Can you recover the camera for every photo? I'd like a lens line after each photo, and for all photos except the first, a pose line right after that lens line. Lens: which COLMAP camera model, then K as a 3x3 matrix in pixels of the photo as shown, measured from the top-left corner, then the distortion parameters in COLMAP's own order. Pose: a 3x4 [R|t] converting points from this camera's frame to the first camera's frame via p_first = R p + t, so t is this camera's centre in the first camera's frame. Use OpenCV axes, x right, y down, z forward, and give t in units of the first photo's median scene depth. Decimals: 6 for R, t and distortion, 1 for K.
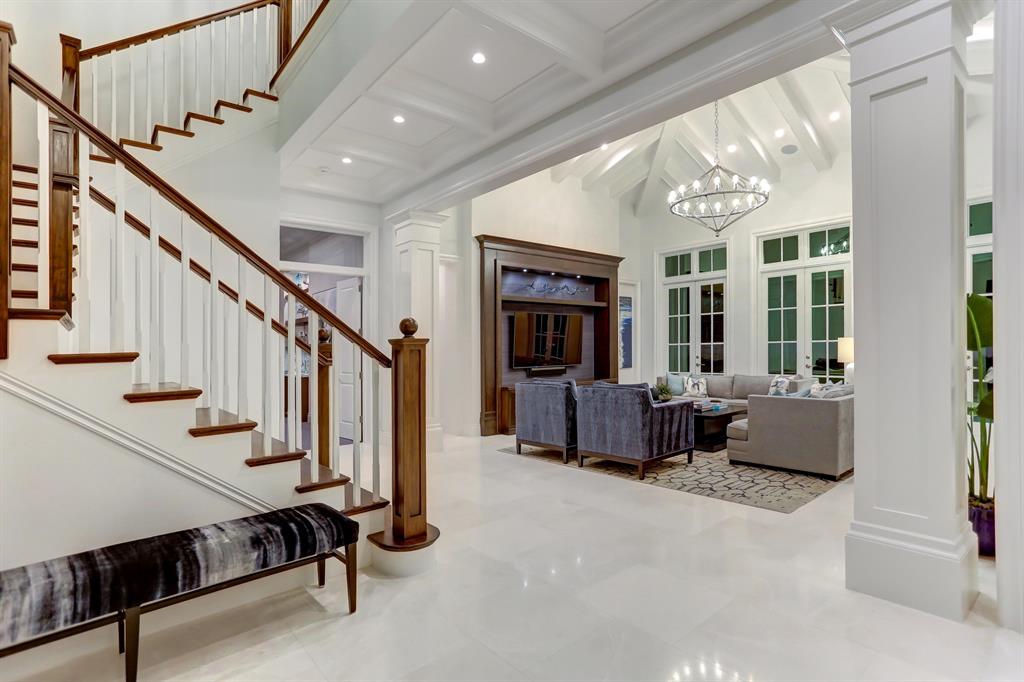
lens RADIAL K [[495.1, 0, 519.0], [0, 495.1, 347.5], [0, 0, 1]] dist [-0.029326, -0.000176]
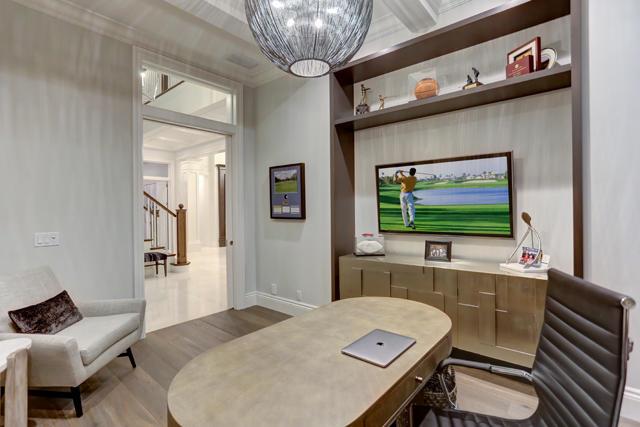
lens RADIAL K [[309.4, 0, 315.2], [0, 309.4, 210.0], [0, 0, 1]] dist [-0.029326, -0.000176]
pose [[0.989721, -0.002133, 0.142998, 0.423935], [0.001340, 0.999983, 0.005637, -0.023880], [-0.143007, -0.005388, 0.989707, -1.374395]]
